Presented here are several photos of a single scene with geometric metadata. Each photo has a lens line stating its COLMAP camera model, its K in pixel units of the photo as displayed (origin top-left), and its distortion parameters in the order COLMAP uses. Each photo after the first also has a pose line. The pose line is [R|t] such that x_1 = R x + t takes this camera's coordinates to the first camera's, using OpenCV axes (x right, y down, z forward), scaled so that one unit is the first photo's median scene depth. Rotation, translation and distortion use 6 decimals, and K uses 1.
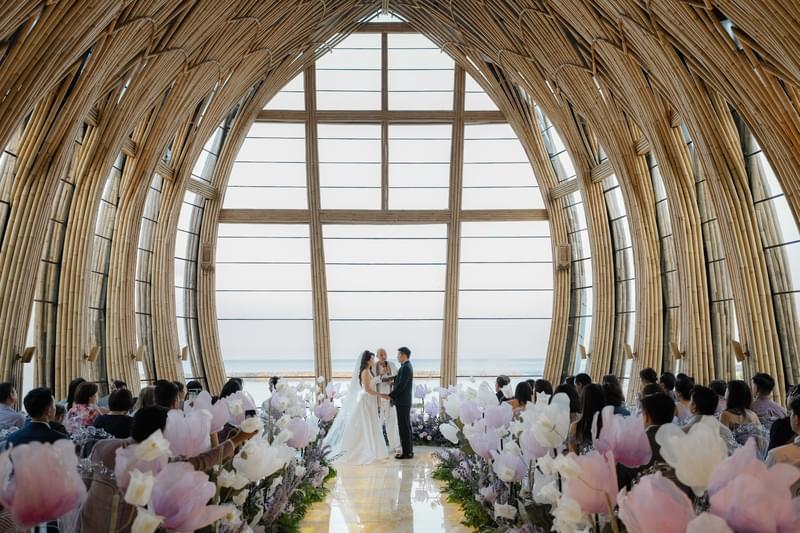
lens RADIAL K [[892.3, 0, 400.0], [0, 892.3, 266.5], [0, 0, 1]] dist [-0.009239, -0.004877]
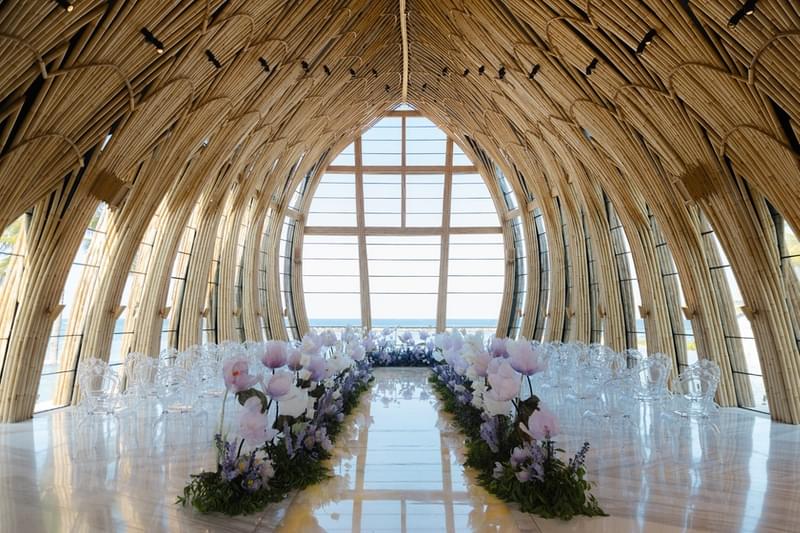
lens RADIAL K [[892.3, 0, 400.0], [0, 892.3, 266.5], [0, 0, 1]] dist [-0.009239, -0.004877]
pose [[0.999472, 0.003954, -0.032250, 0.030838], [-0.002747, 0.999297, 0.037384, -0.052909], [0.032375, -0.037276, 0.998780, -0.666448]]
